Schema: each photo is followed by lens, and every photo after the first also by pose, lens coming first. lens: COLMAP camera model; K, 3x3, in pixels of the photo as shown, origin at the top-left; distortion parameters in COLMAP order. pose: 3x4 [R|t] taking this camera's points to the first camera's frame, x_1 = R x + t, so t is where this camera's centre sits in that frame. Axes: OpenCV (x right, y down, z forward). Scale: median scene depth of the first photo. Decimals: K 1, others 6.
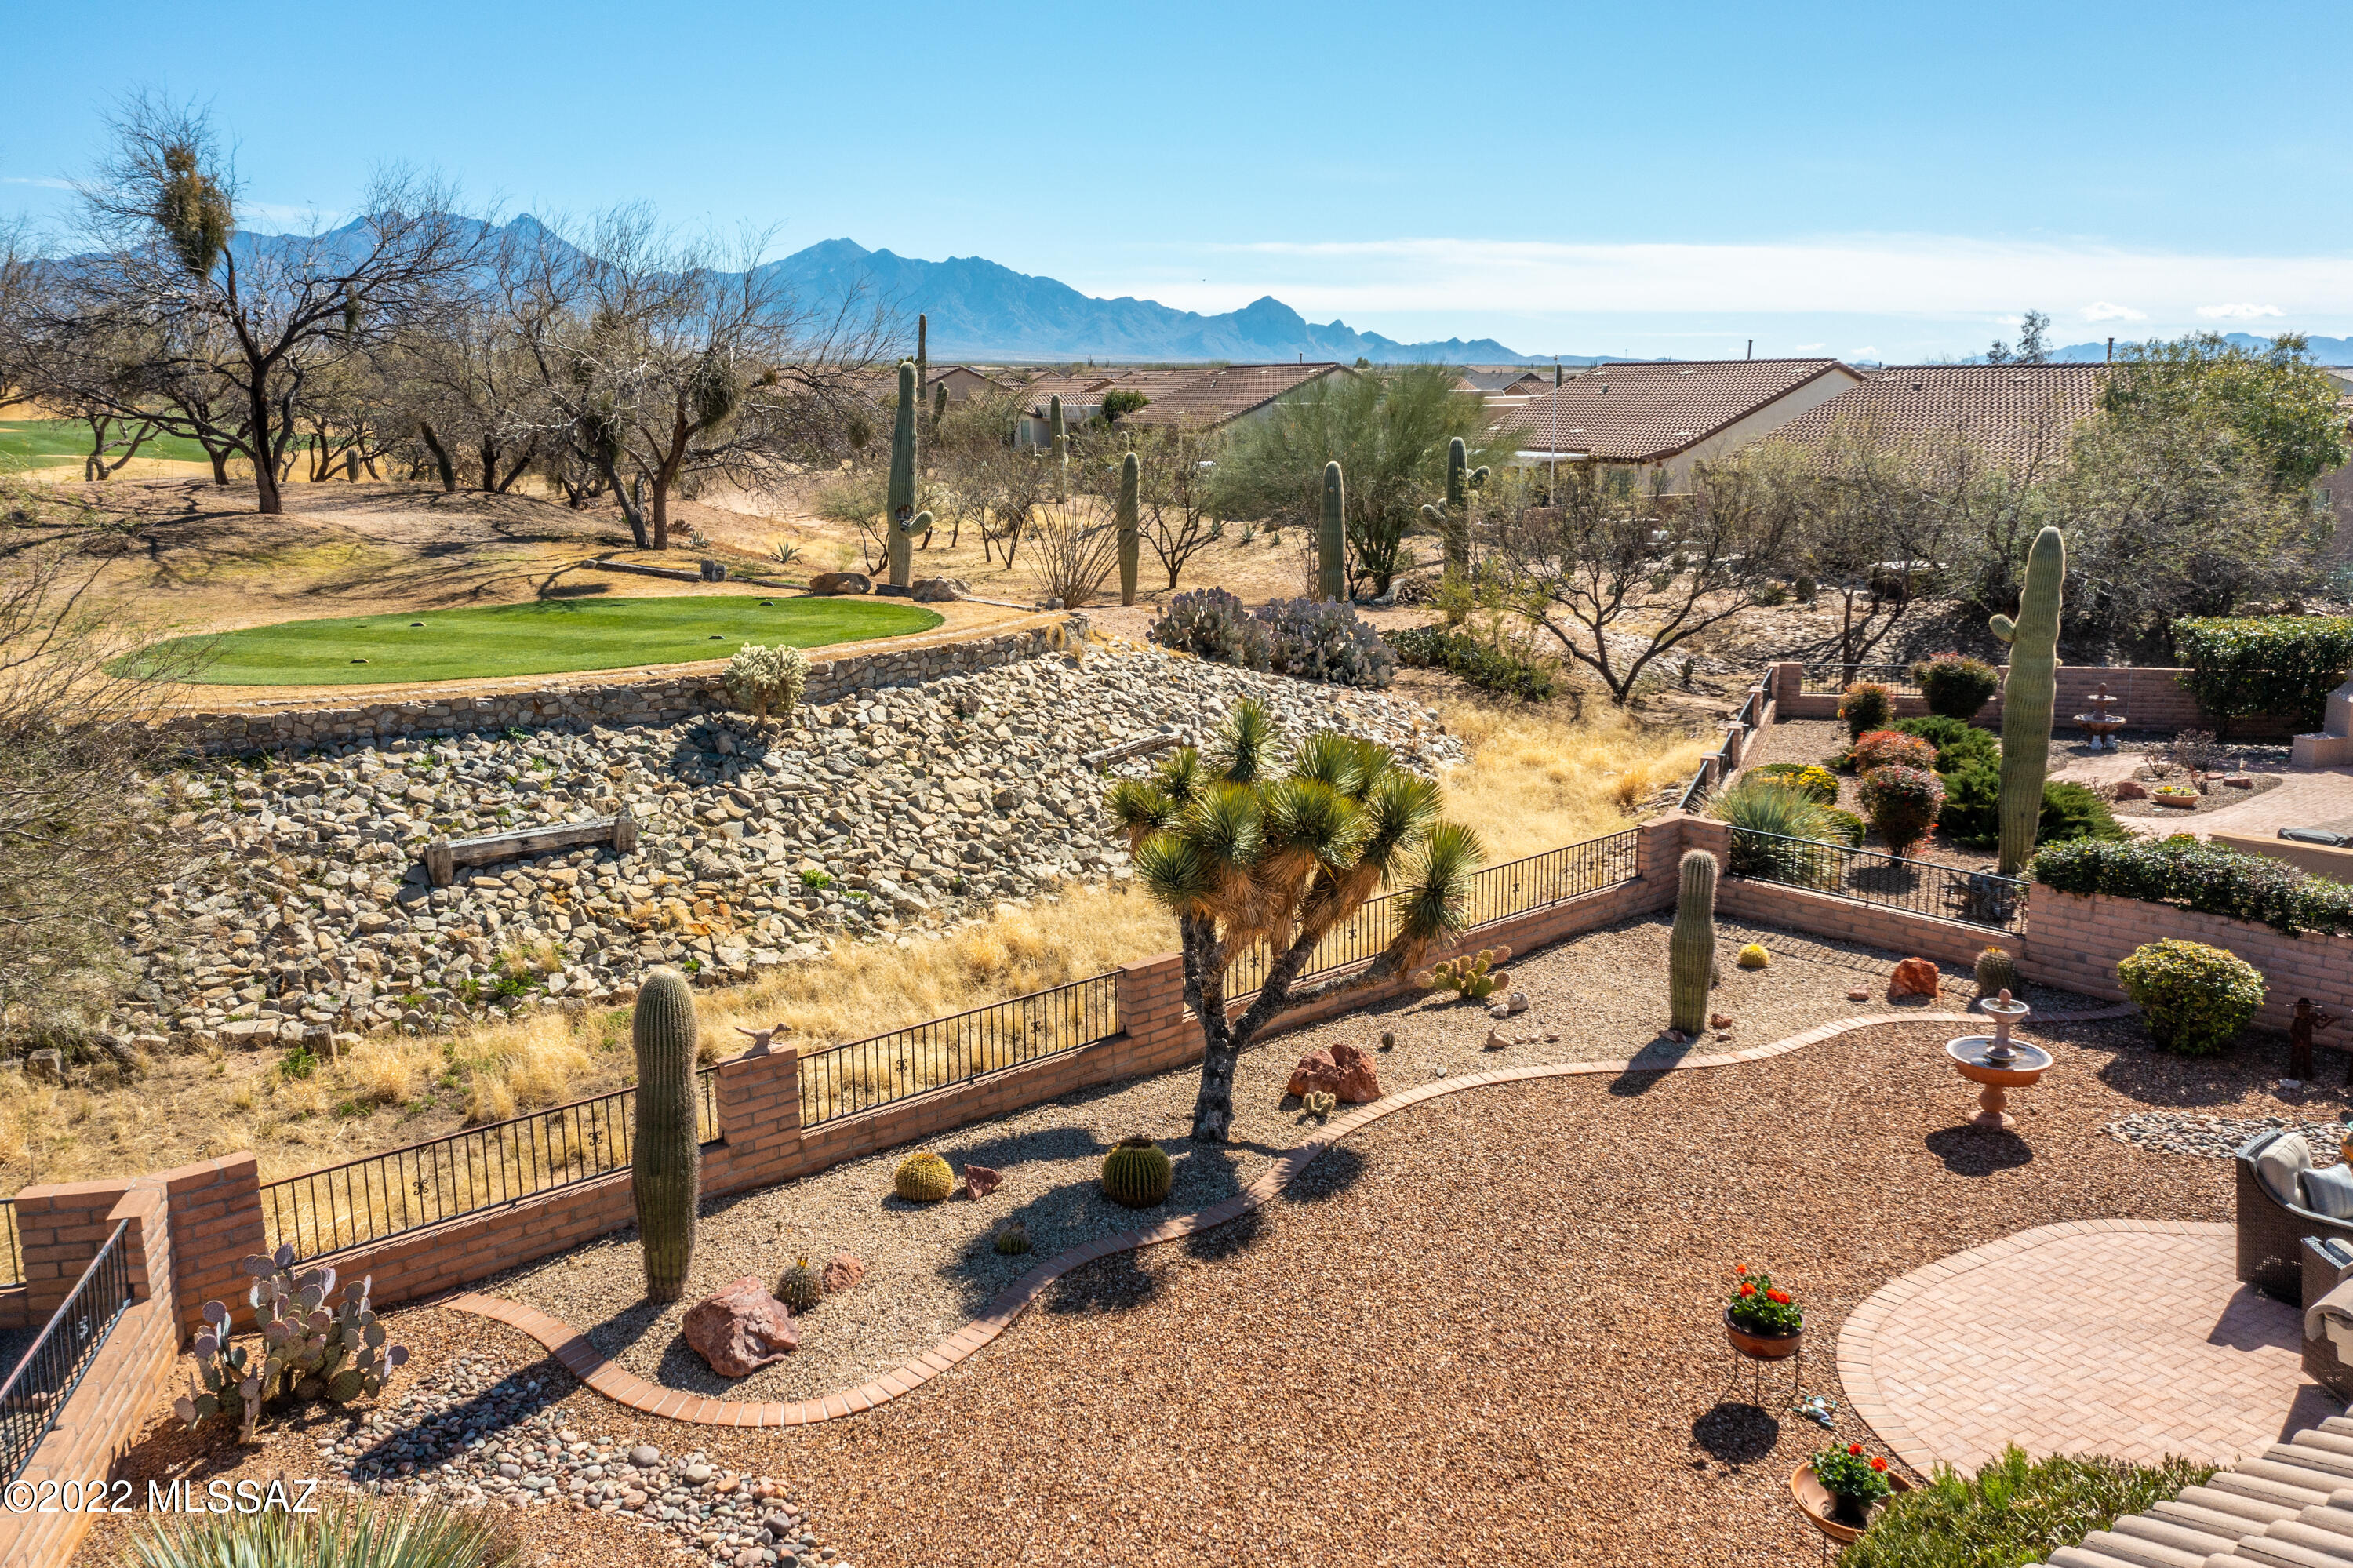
lens RADIAL K [[1869.5, 0, 1176.5], [0, 1869.5, 784.0], [0, 0, 1]] dist [-0.008487, 0.011424]
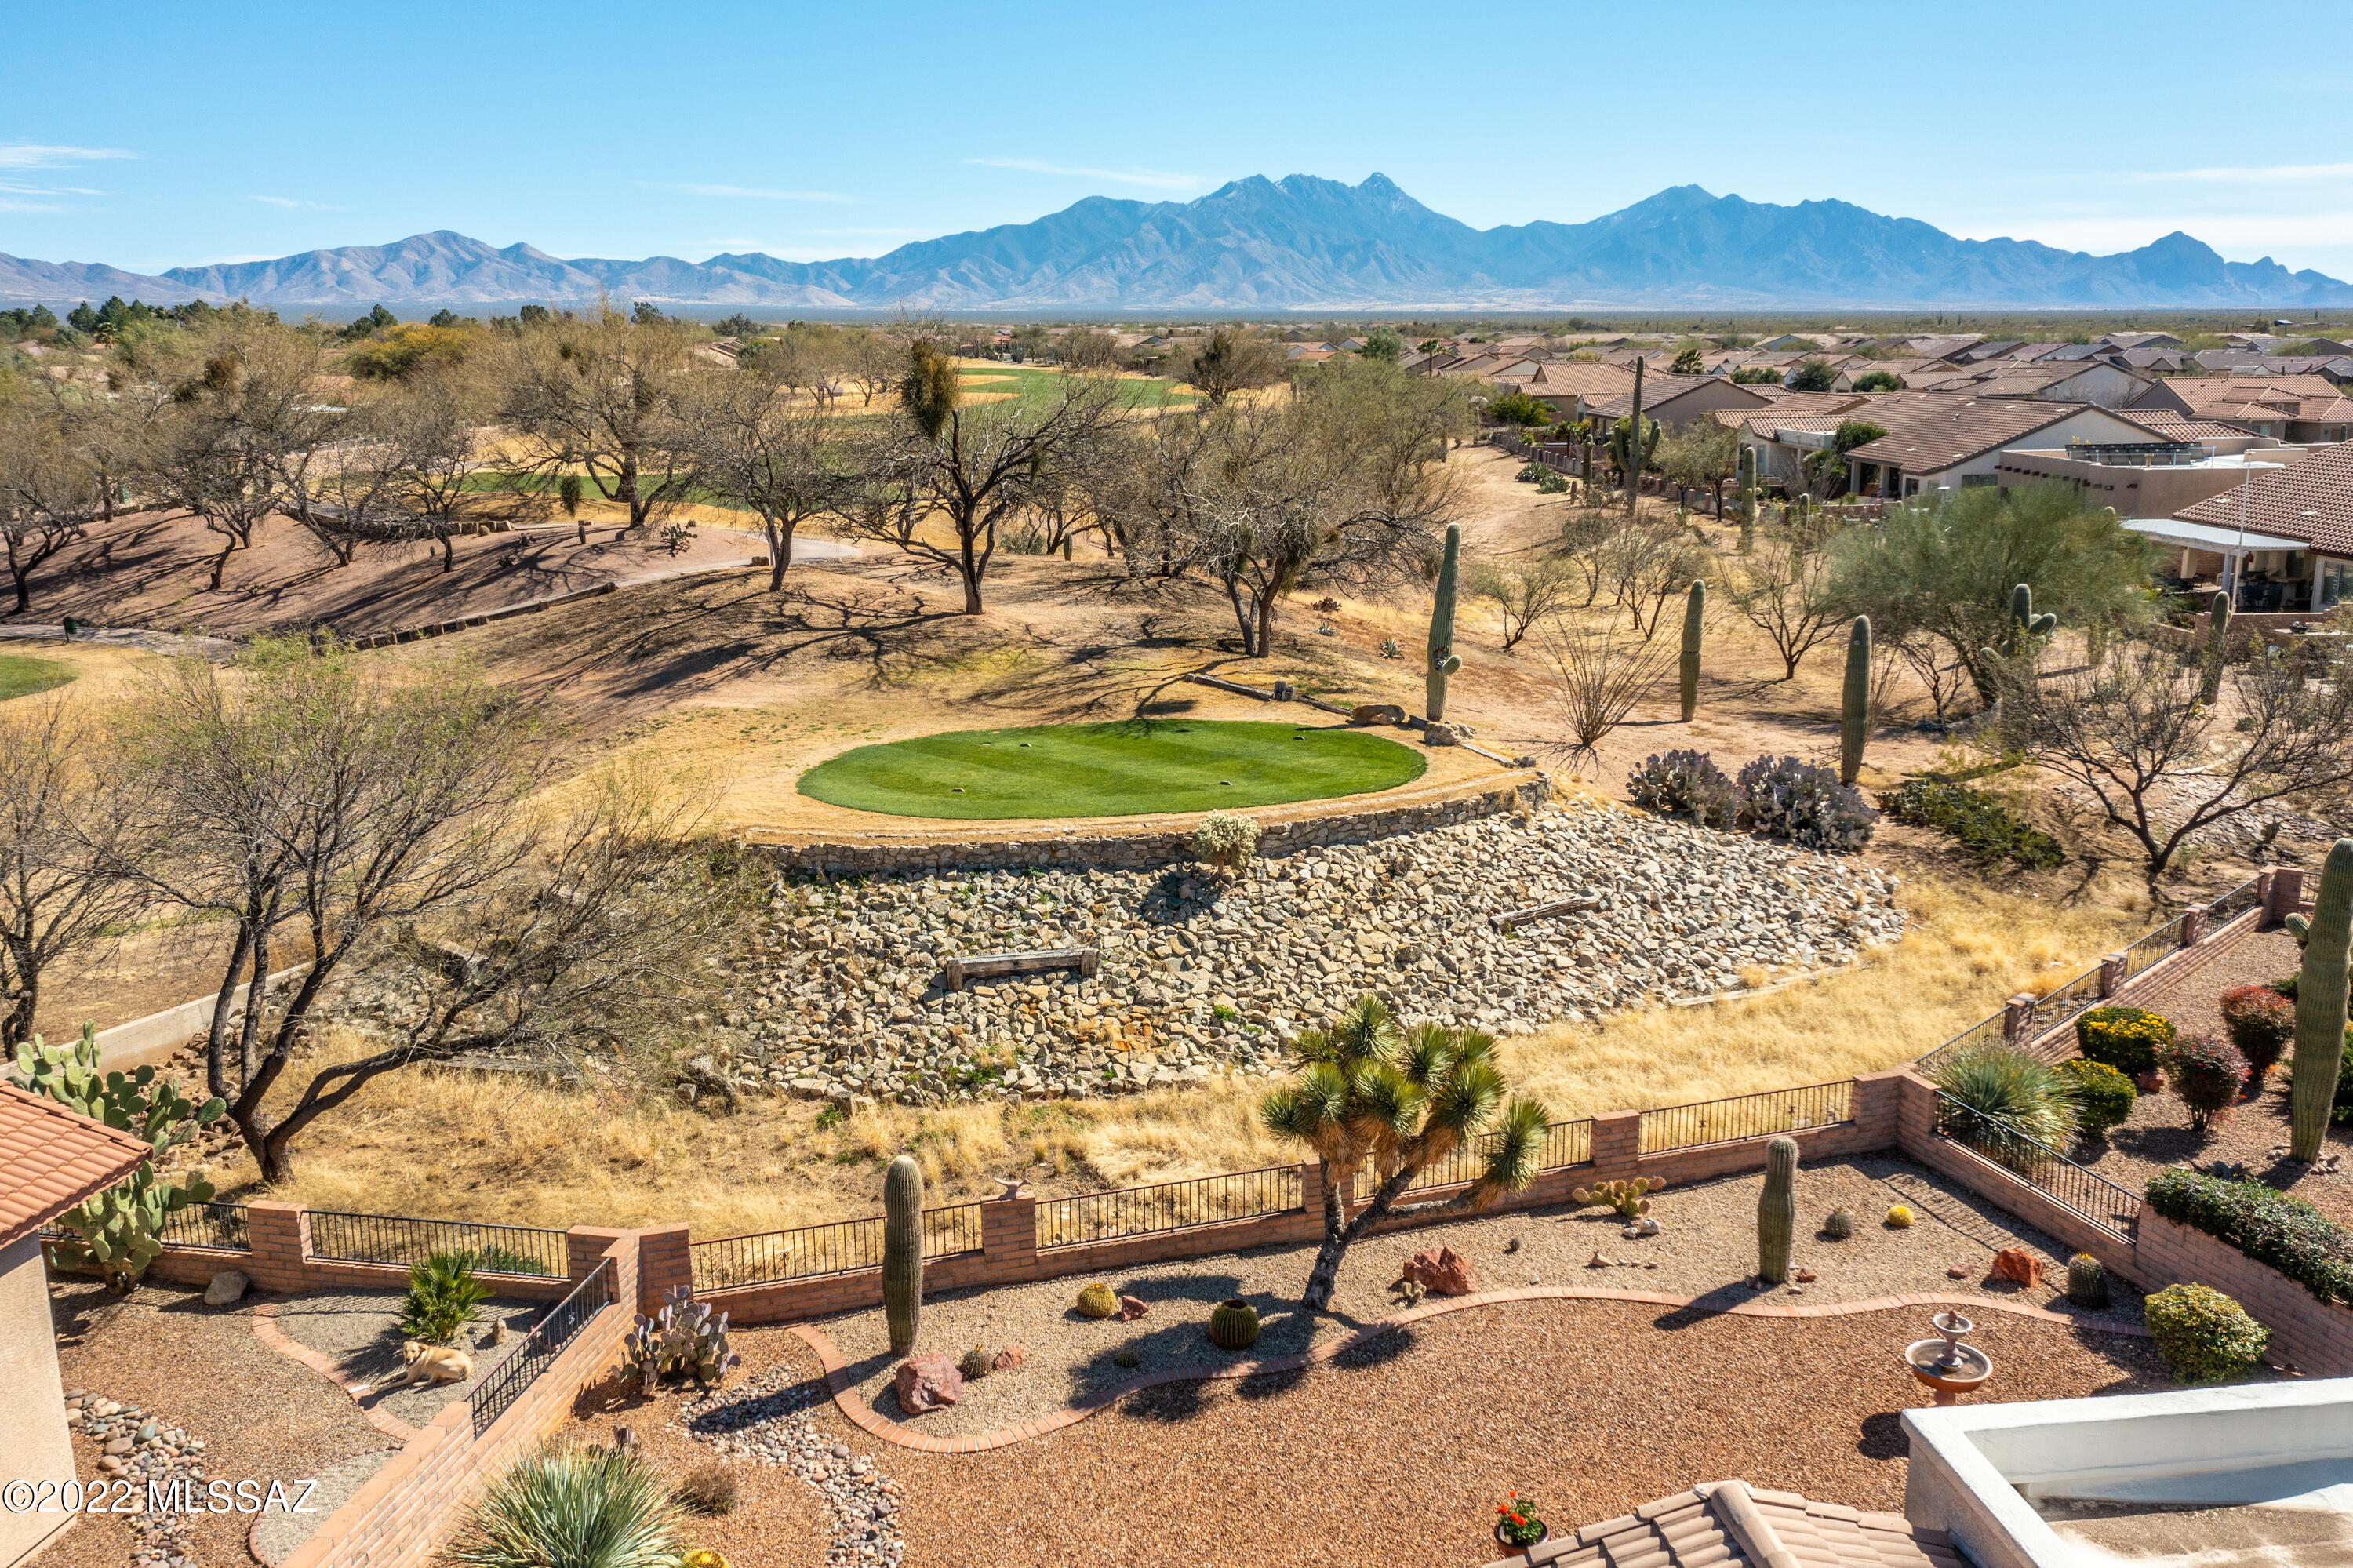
lens RADIAL K [[1869.5, 0, 1176.5], [0, 1869.5, 784.0], [0, 0, 1]] dist [-0.008487, 0.011424]
pose [[0.914312, 0.085587, -0.395864, 0.303925], [-0.079555, 0.996327, 0.031664, -0.160153], [0.397121, 0.002542, 0.917763, -0.219568]]
